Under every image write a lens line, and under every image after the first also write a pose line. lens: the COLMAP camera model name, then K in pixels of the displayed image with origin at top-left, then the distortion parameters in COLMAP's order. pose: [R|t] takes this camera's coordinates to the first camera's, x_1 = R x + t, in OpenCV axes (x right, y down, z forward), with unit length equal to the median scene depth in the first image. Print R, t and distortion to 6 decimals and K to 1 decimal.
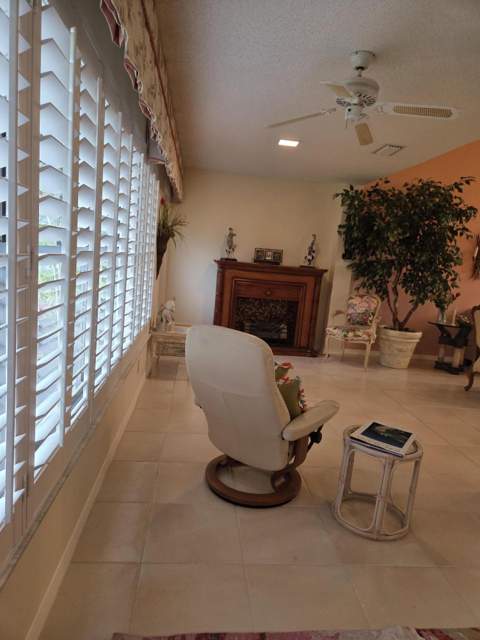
lens RADIAL K [[430.8, 0, 239.6], [0, 430.8, 316.5], [0, 0, 1]] dist [0.061603, -0.049835]
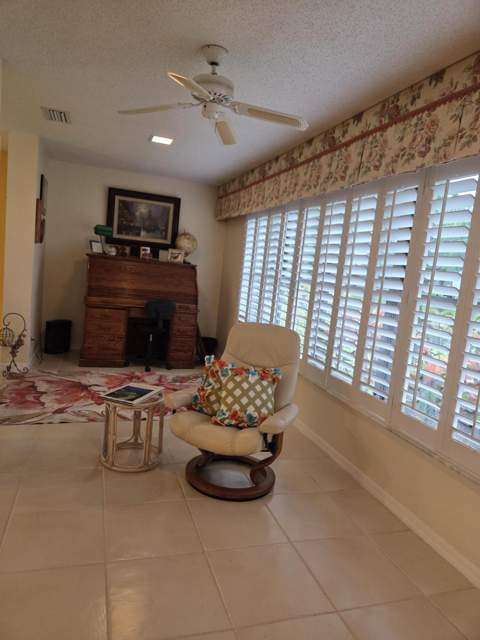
lens RADIAL K [[430.8, 0, 239.6], [0, 430.8, 316.5], [0, 0, 1]] dist [0.061603, -0.049835]
pose [[-0.956739, -0.167473, -0.237914, 0.148014], [-0.223992, 0.945846, 0.234951, -0.114893], [0.185682, 0.278078, -0.942441, 0.858632]]
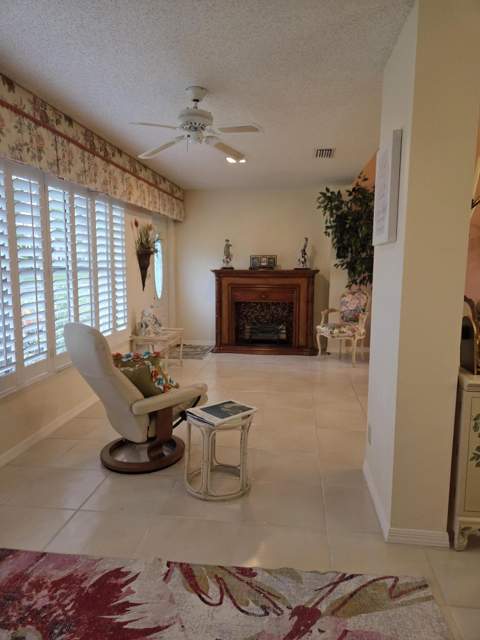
lens RADIAL K [[430.9, 0, 239.9], [0, 430.9, 308.0], [0, 0, 1]] dist [0.053504, -0.000816]
pose [[0.969188, -0.063452, -0.238010, 0.263844], [0.052409, 0.997248, -0.052446, 0.026692], [0.240682, 0.038357, 0.969846, -0.041462]]
